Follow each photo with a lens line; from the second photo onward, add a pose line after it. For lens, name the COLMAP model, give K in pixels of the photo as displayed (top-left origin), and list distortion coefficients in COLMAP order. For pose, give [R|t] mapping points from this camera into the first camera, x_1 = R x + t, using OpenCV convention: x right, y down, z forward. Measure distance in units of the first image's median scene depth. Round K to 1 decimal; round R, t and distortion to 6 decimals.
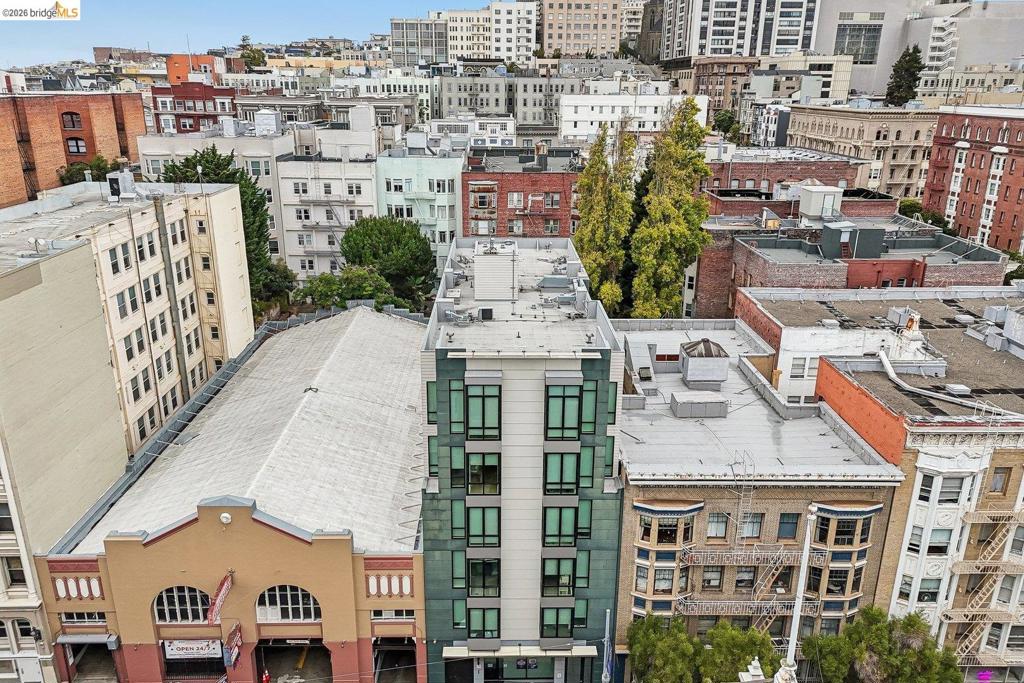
lens RADIAL K [[748.6, 0, 512.0], [0, 748.6, 341.5], [0, 0, 1]] dist [0.061895, -0.062378]
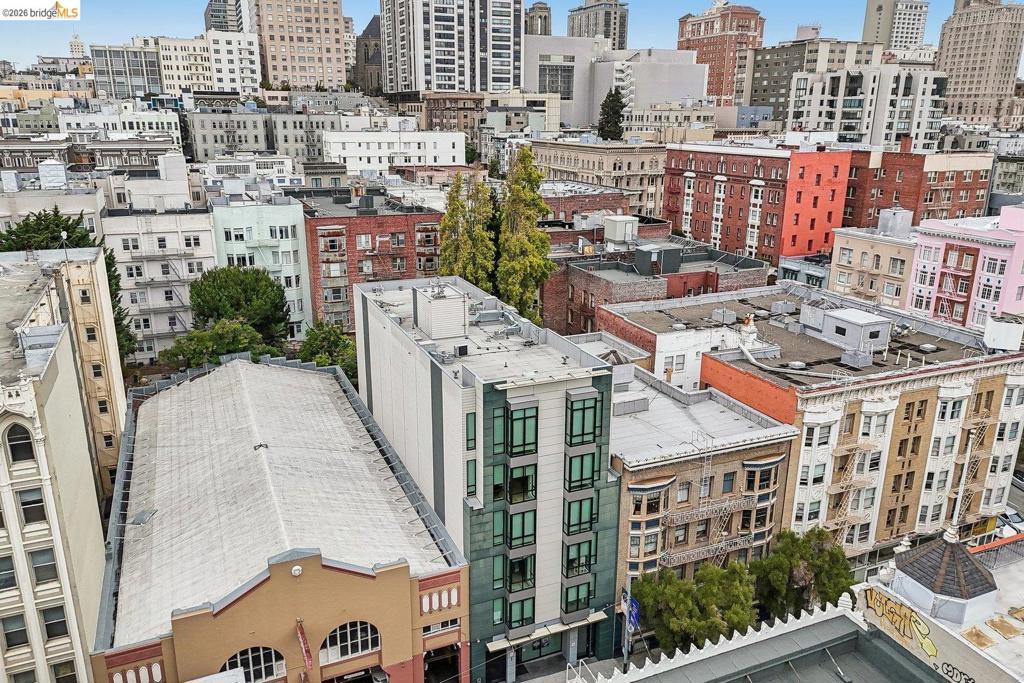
lens RADIAL K [[748.6, 0, 512.0], [0, 748.6, 341.5], [0, 0, 1]] dist [0.061895, -0.062378]
pose [[0.925198, -0.112875, 0.362310, -0.330770], [0.123329, 0.992349, -0.005774, -0.030500], [-0.358886, 0.050025, 0.932040, -0.080941]]
